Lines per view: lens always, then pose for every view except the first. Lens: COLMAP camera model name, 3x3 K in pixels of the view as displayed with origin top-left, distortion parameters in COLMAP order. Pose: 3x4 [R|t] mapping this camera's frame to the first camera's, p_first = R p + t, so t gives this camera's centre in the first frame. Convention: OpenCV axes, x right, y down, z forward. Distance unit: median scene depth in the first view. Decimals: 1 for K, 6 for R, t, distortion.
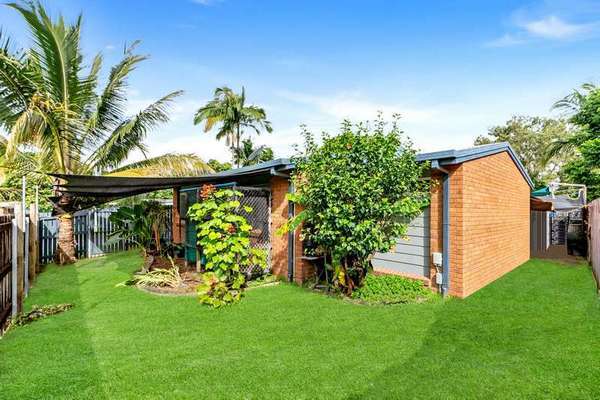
lens RADIAL K [[282.9, 0, 301.9], [0, 282.9, 196.0], [0, 0, 1]] dist [0.001336, 0.000763]
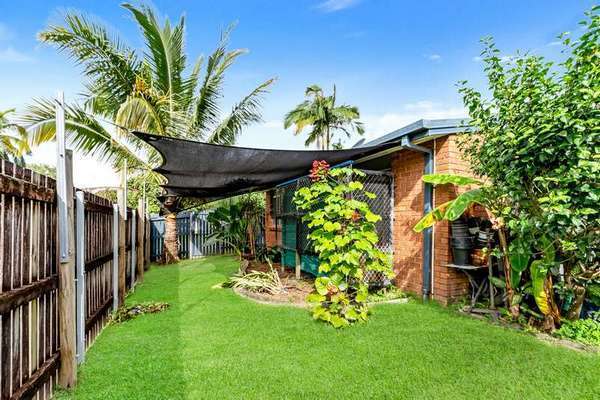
lens RADIAL K [[278.3, 0, 300.3], [0, 278.3, 210.6], [0, 0, 1]] dist [-0.000536, 0.000355]
pose [[0.960452, -0.001545, -0.278442, -0.142756], [-0.000882, 0.999963, -0.008591, 0.080429], [0.278445, 0.008497, 0.960415, 0.225496]]
